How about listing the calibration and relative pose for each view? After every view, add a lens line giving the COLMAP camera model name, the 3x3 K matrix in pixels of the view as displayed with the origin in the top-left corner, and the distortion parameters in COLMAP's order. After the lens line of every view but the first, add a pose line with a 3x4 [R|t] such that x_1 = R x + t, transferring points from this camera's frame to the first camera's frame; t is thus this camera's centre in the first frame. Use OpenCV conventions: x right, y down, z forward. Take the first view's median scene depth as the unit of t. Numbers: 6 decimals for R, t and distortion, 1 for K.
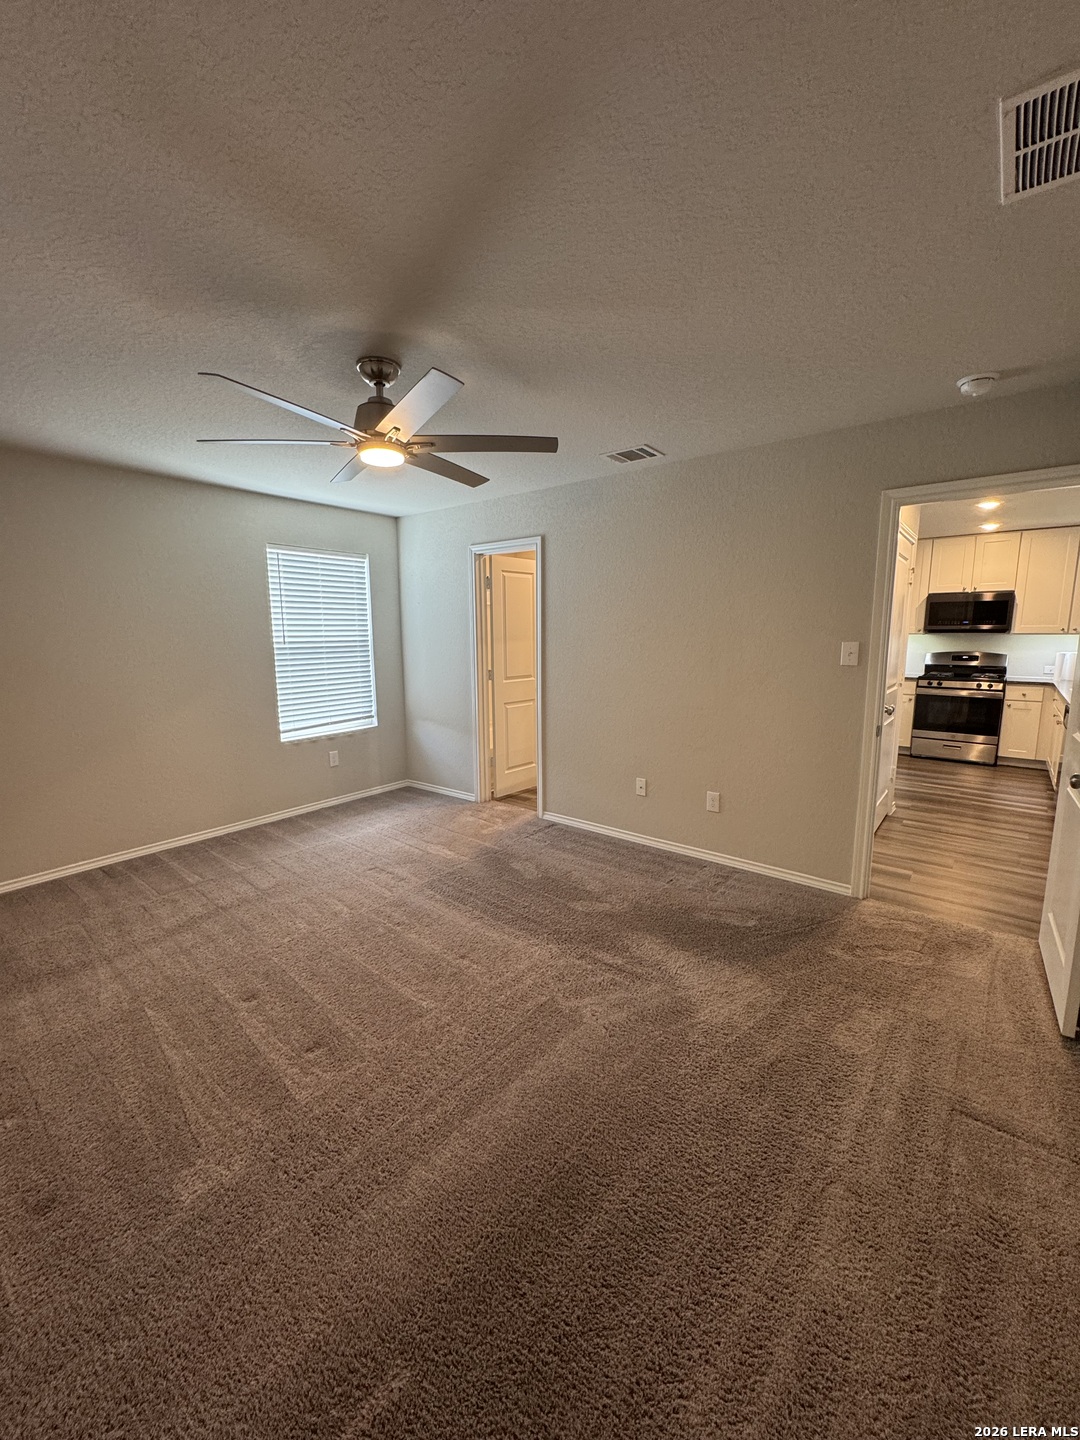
lens RADIAL K [[577.2, 0, 526.3], [0, 577.2, 719.7], [0, 0, 1]] dist [0.000993, -0.000302]
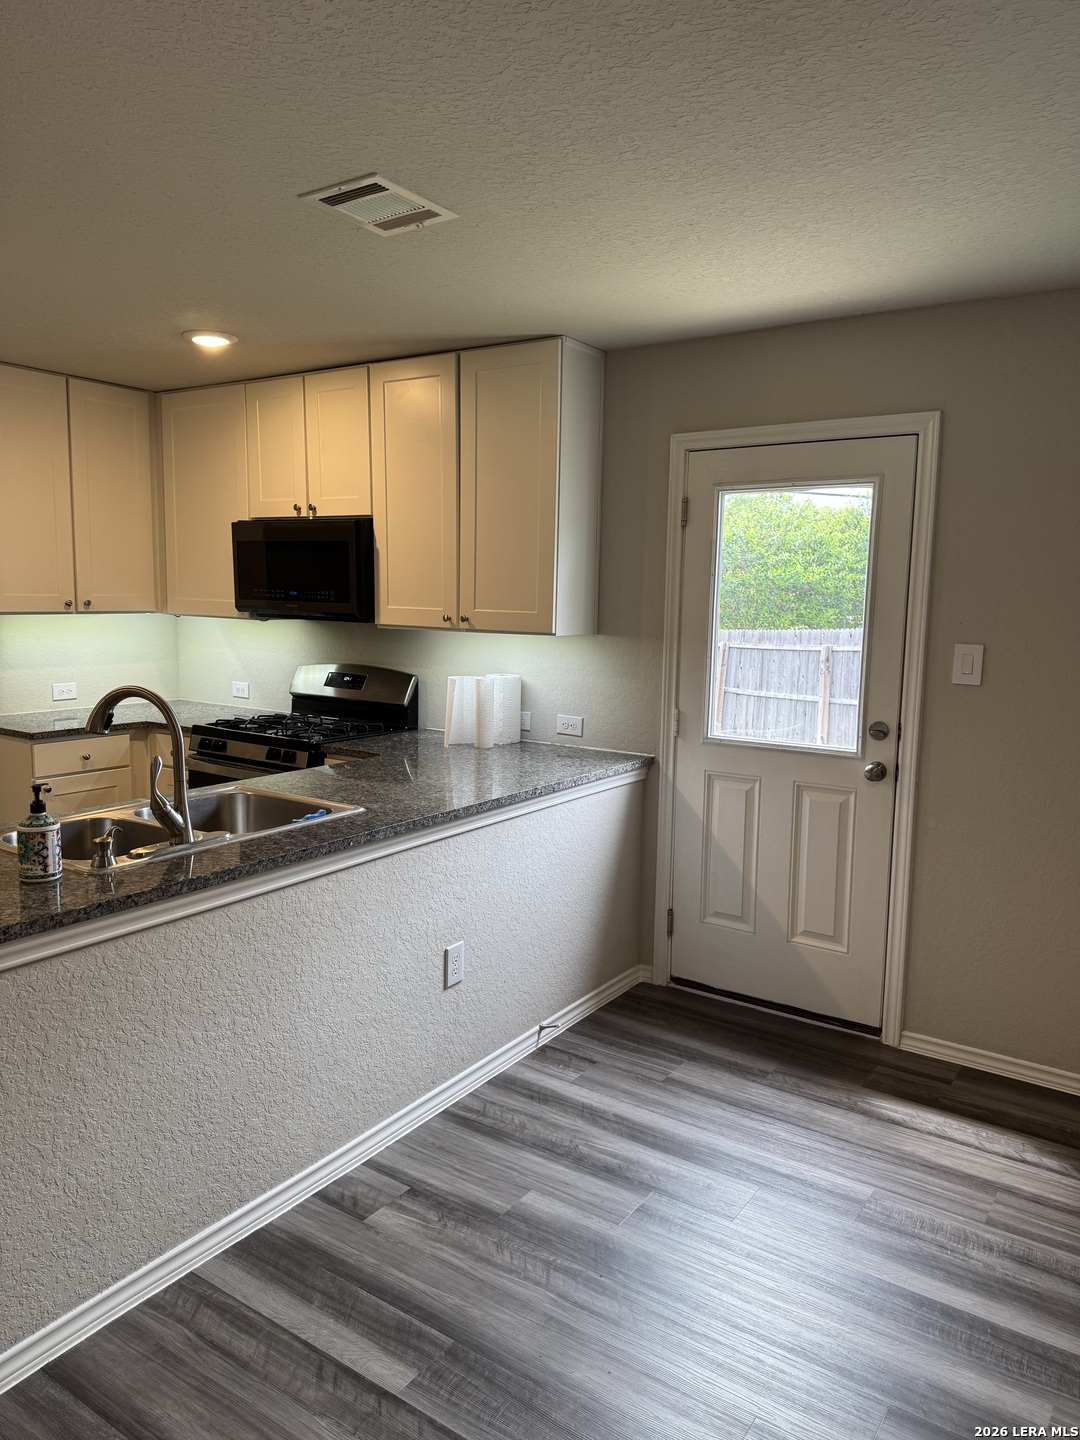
lens RADIAL K [[996.9, 0, 554.8], [0, 996.9, 731.6], [0, 0, 1]] dist [-0.001861, -0.014661]
pose [[0.992518, 0.013206, 0.121382, 0.870142], [-0.011391, 0.999813, -0.015636, -0.065121], [-0.121566, 0.014136, 0.992483, 0.296926]]
